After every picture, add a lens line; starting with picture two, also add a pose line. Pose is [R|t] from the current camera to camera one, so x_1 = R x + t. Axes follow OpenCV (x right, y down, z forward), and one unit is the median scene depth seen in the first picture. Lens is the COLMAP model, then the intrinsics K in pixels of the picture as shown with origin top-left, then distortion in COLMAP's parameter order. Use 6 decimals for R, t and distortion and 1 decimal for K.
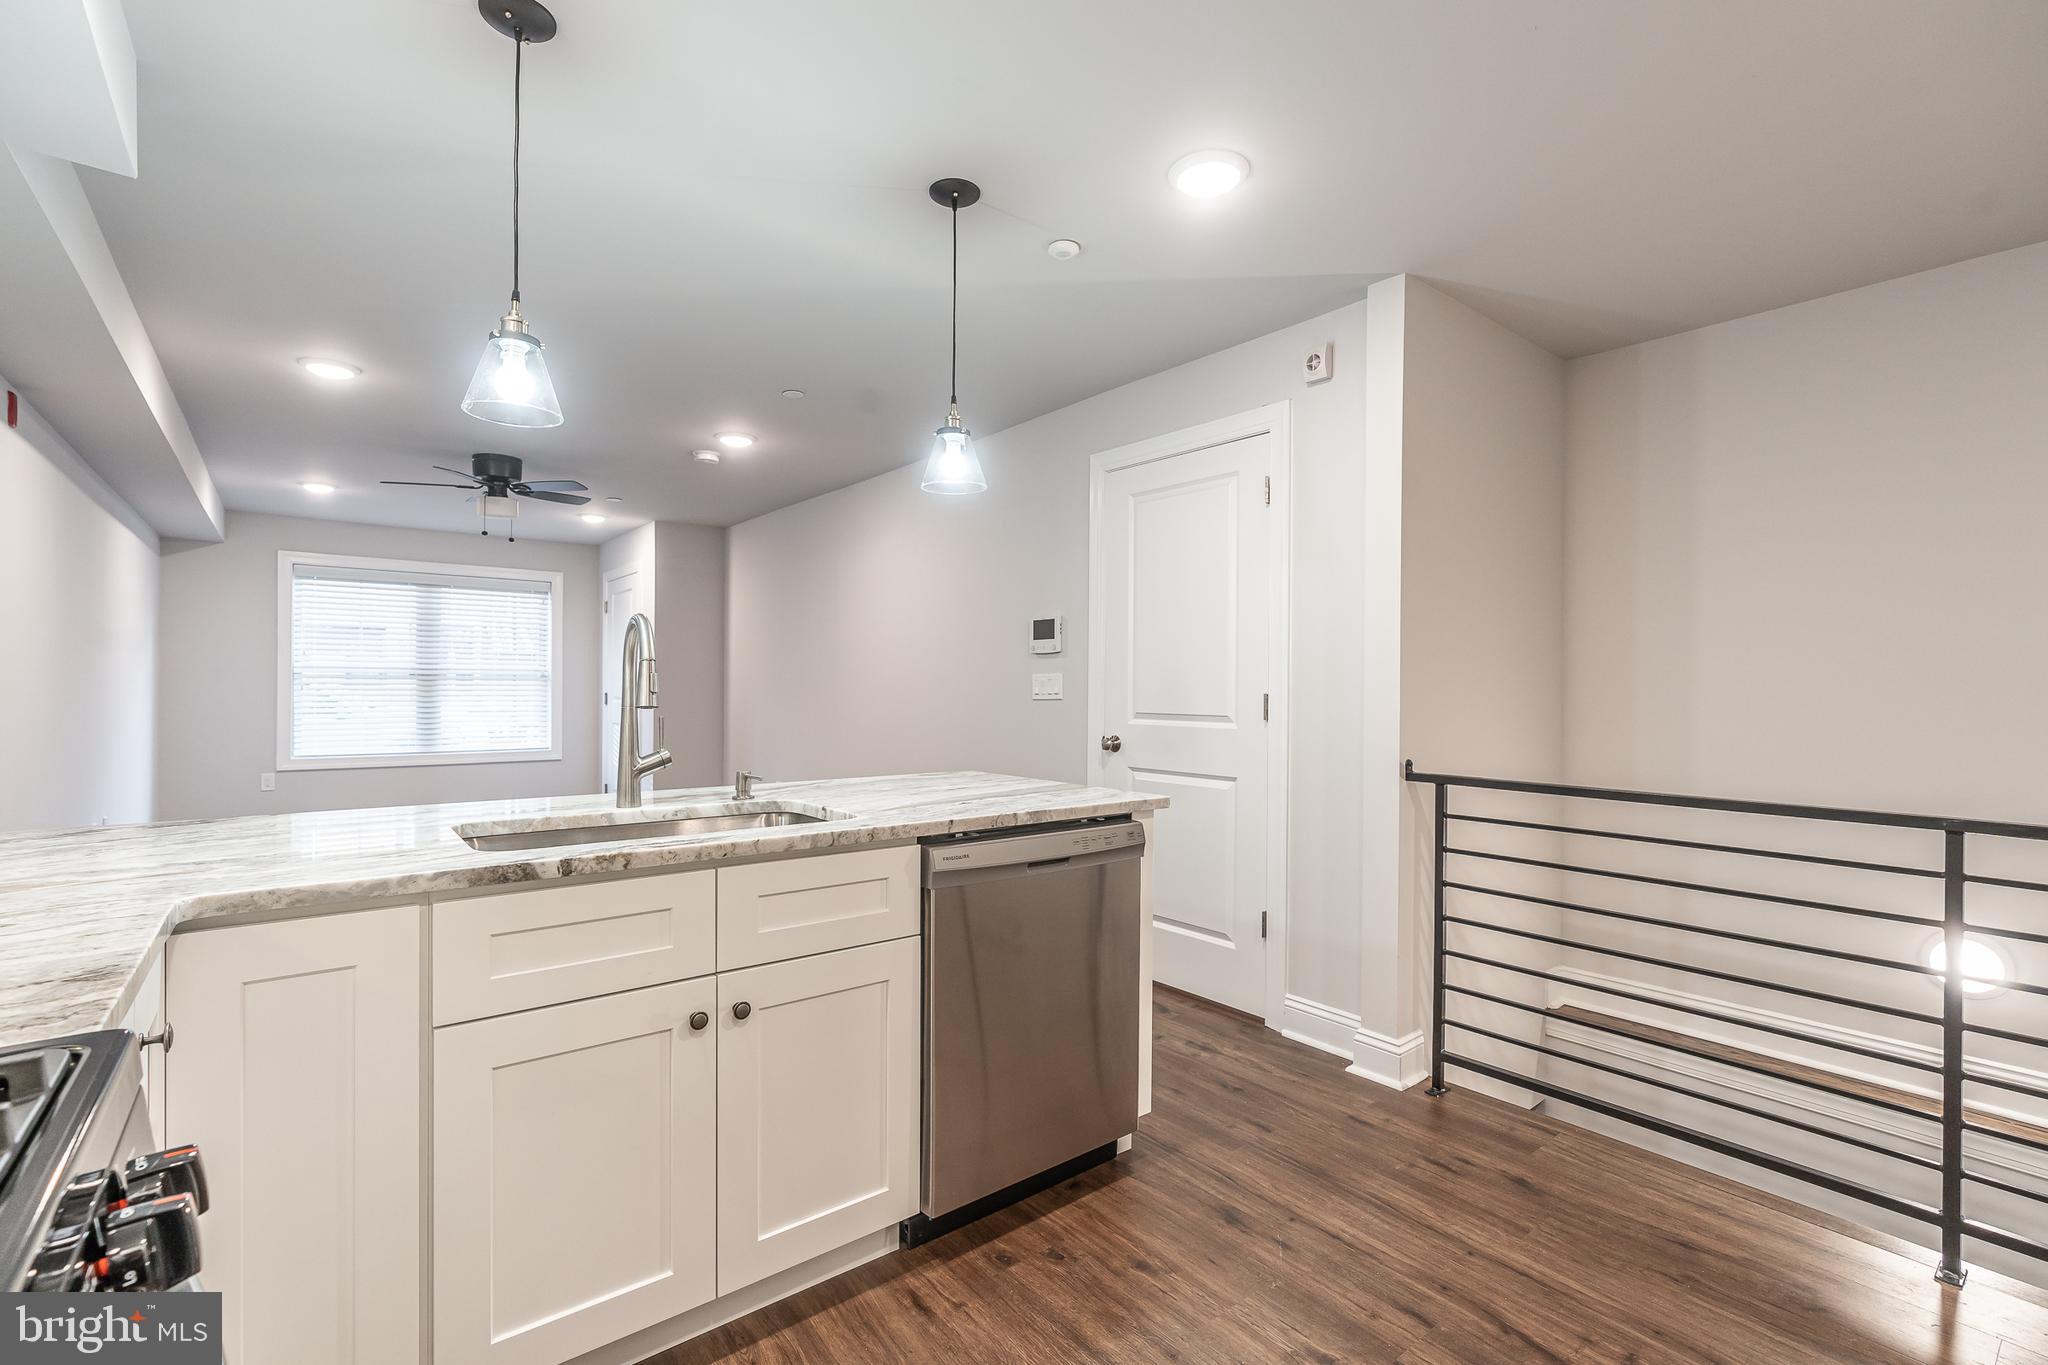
lens RADIAL K [[920.5, 0, 1022.9], [0, 920.5, 688.0], [0, 0, 1]] dist [-0.002915, 0.000337]
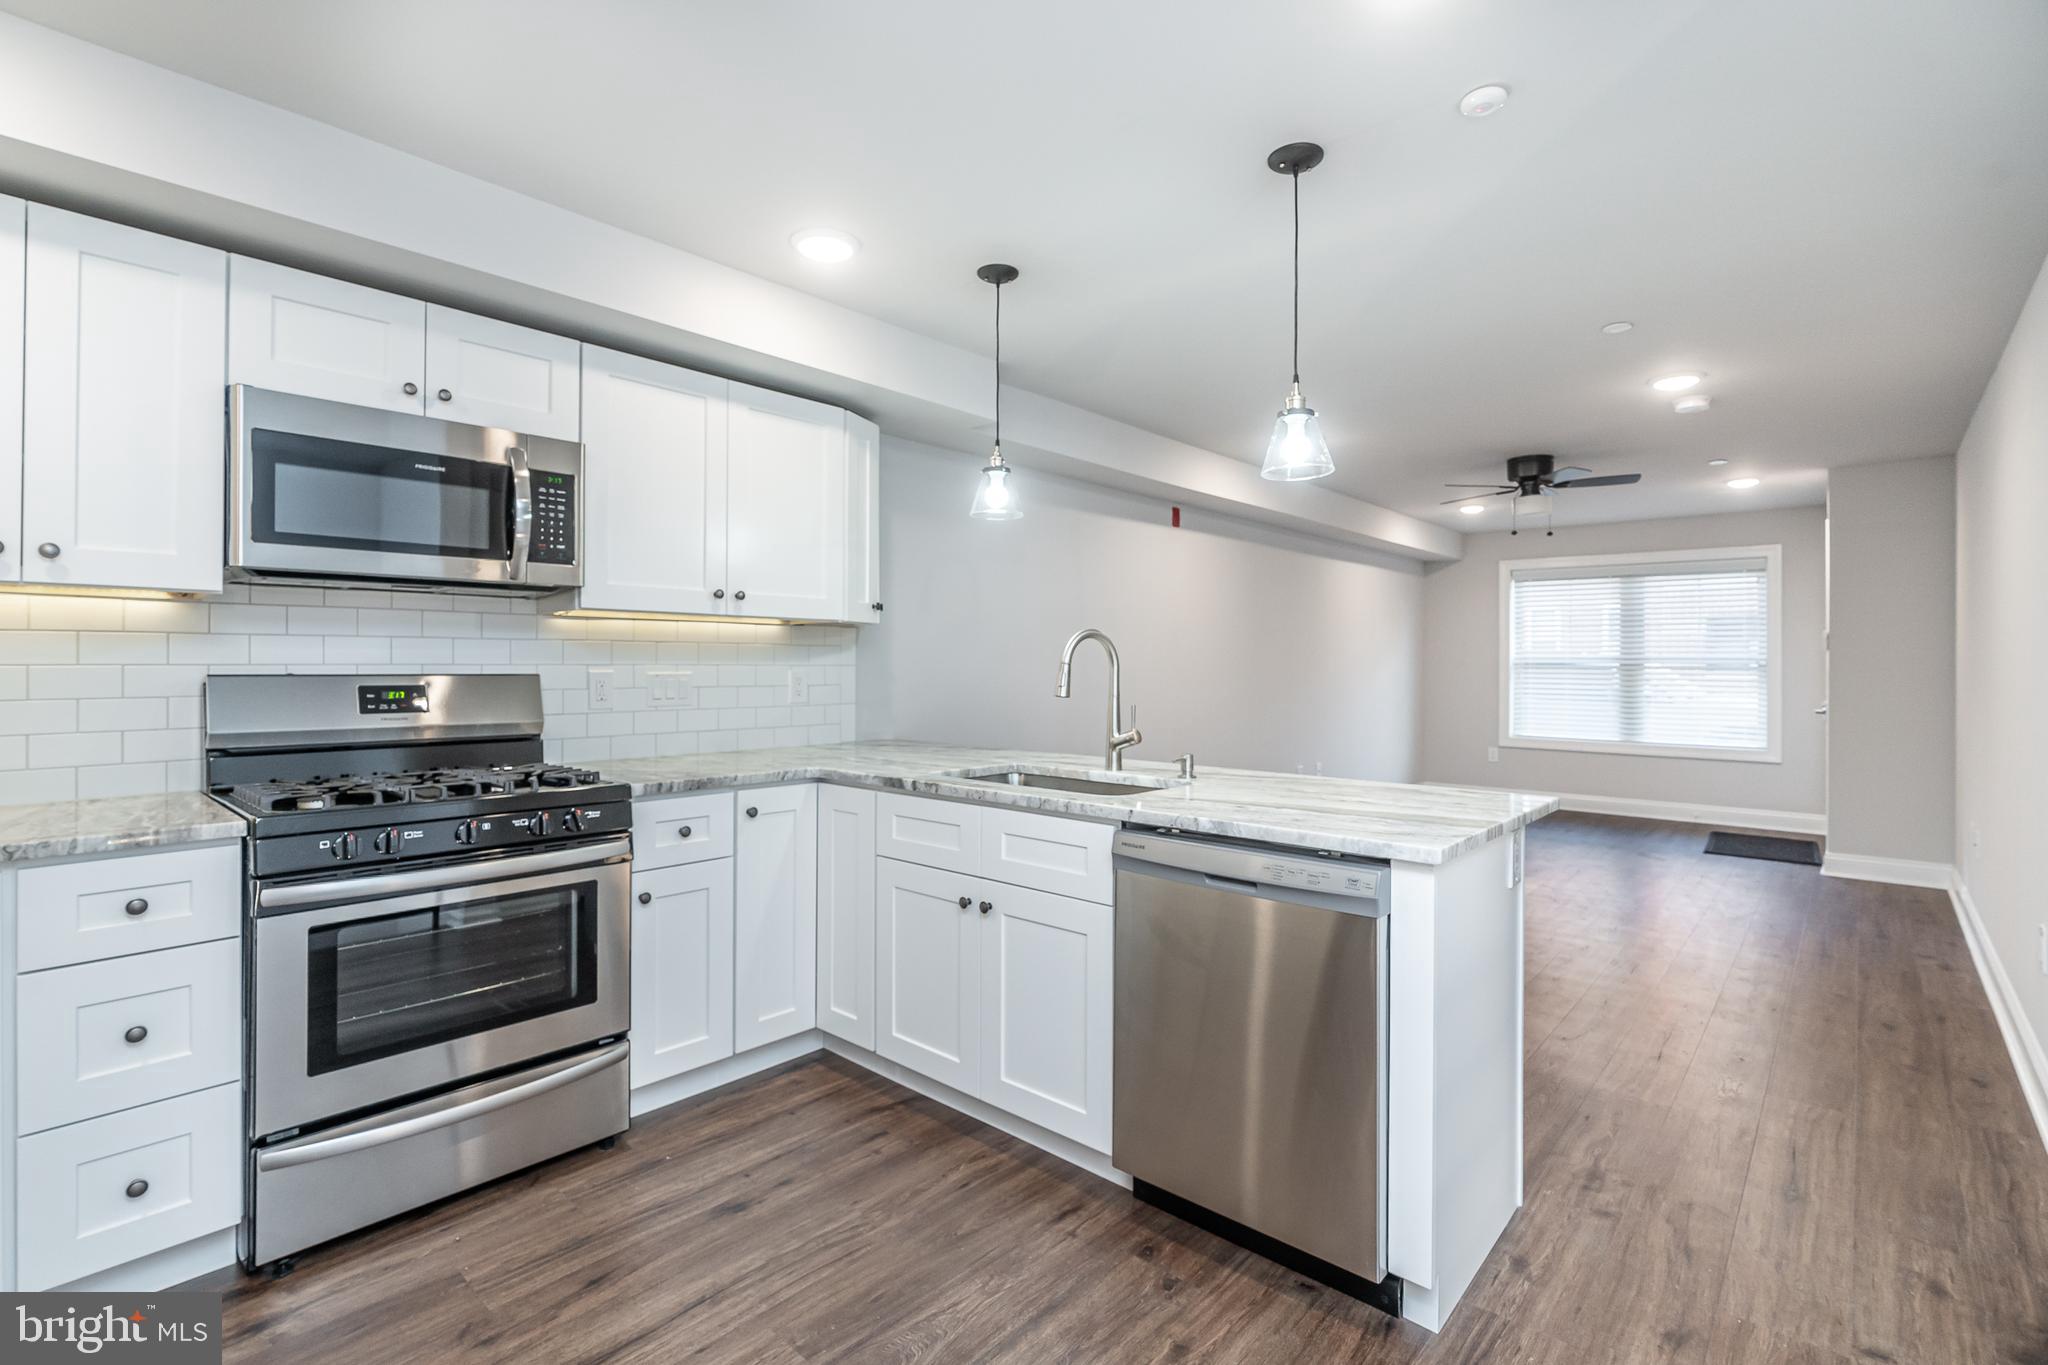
lens RADIAL K [[929.0, 0, 1027.0], [0, 929.0, 661.0], [0, 0, 1]] dist [-0.002915, 0.000223]
pose [[0.165150, -0.008475, -0.986232, 0.870812], [-0.005616, 0.999939, -0.009533, -0.017108], [0.986252, 0.007113, 0.165092, 0.623756]]
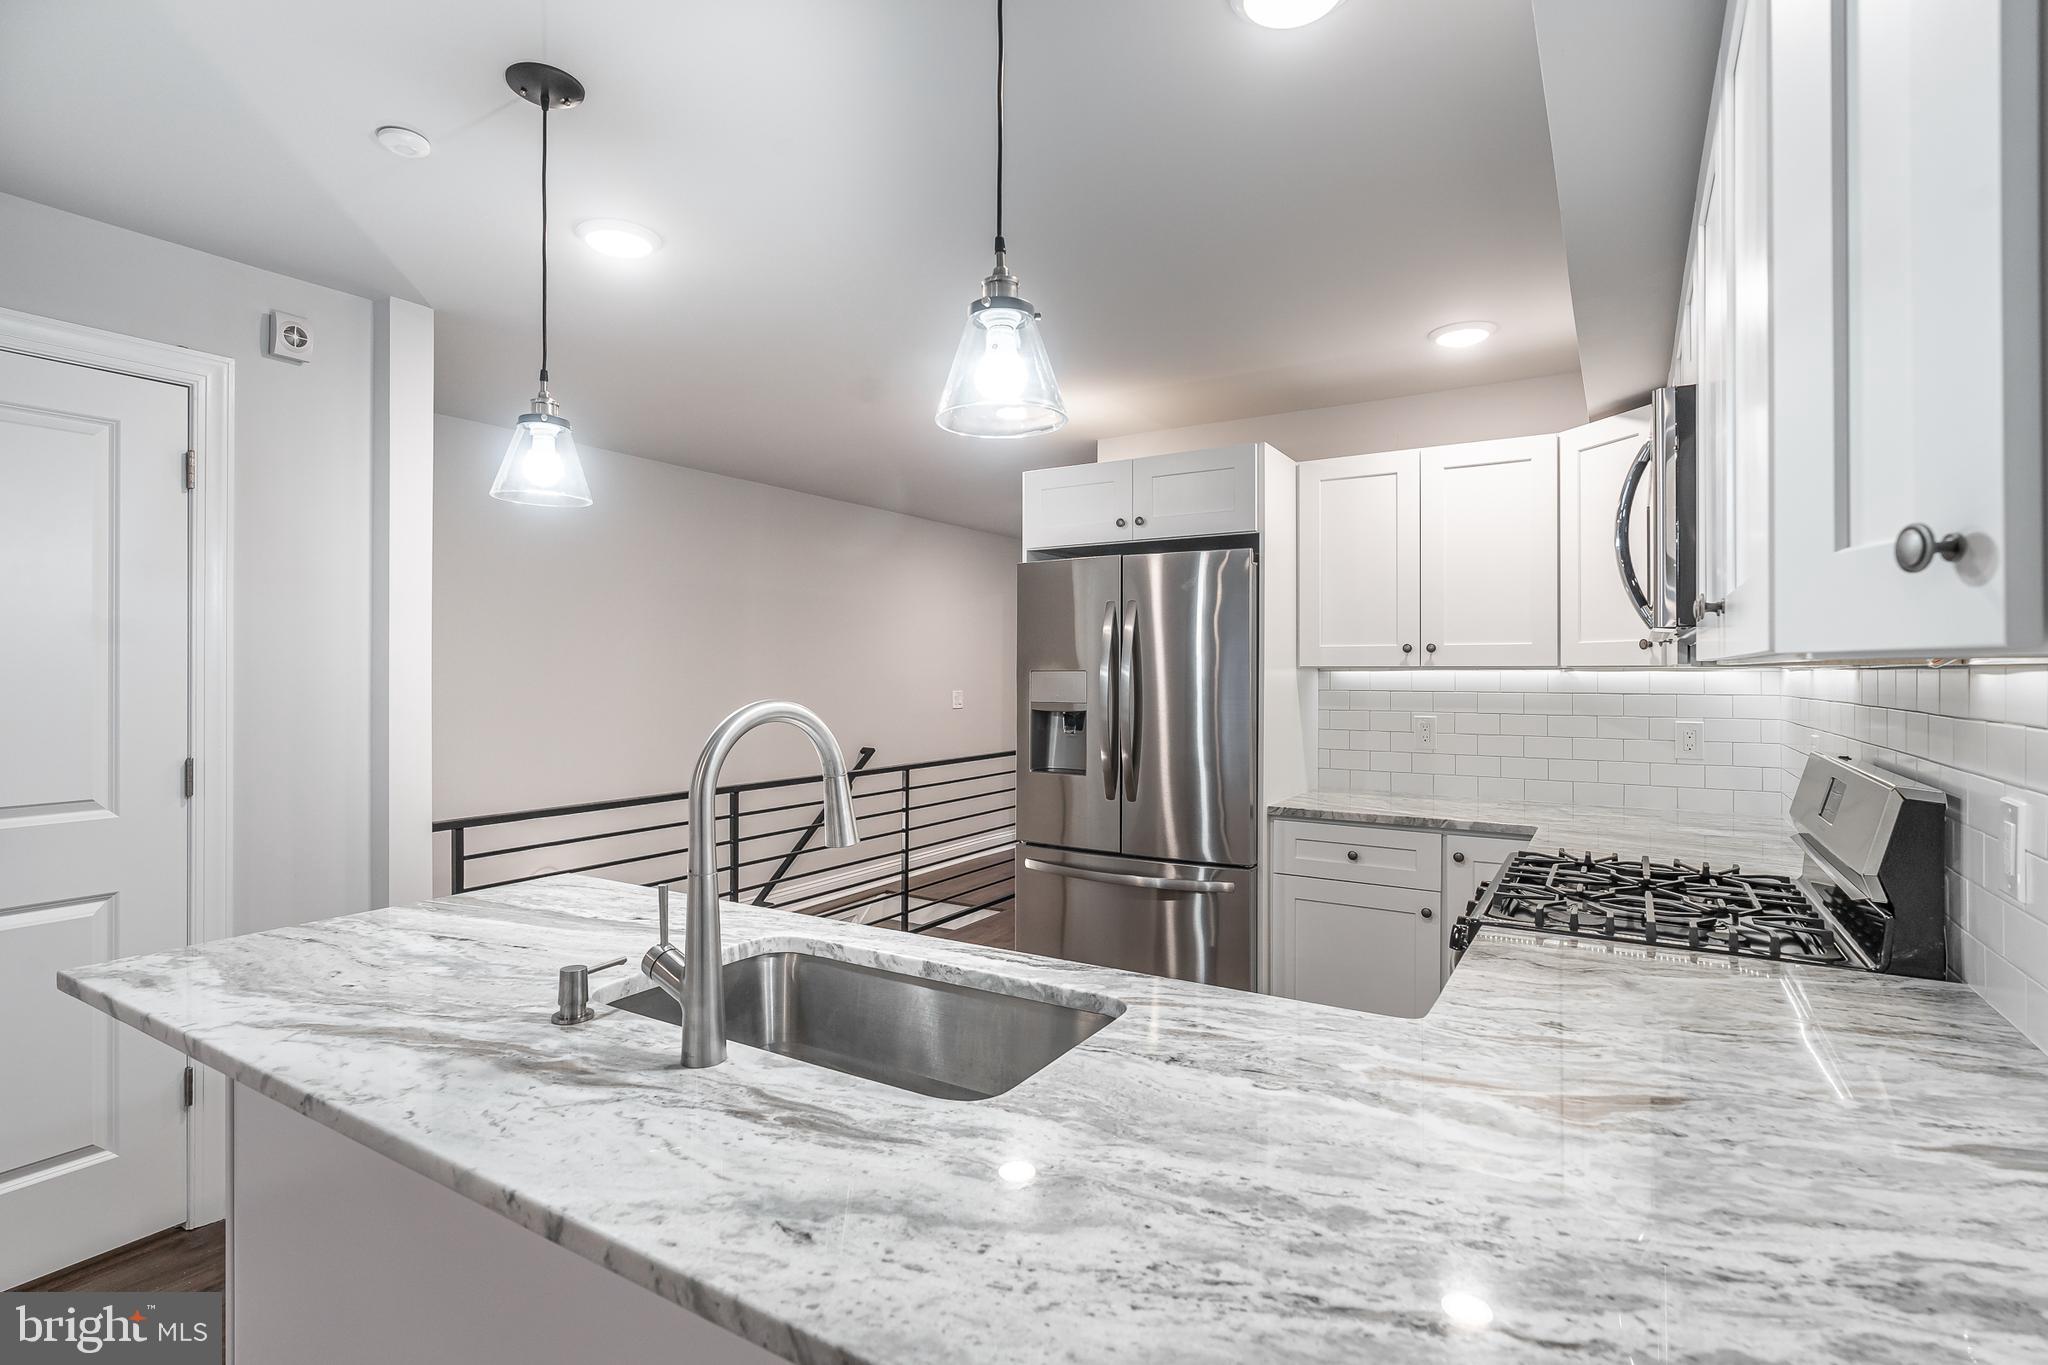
lens RADIAL K [[994.0, 0, 1021.1], [0, 994.0, 667.5], [0, 0, 1]] dist [-0.001156, -0.000387]
pose [[-0.341730, -0.002782, 0.939794, -0.997620], [0.001712, 0.999992, 0.003583, -0.096859], [-0.939797, 0.002833, -0.341722, 0.990473]]
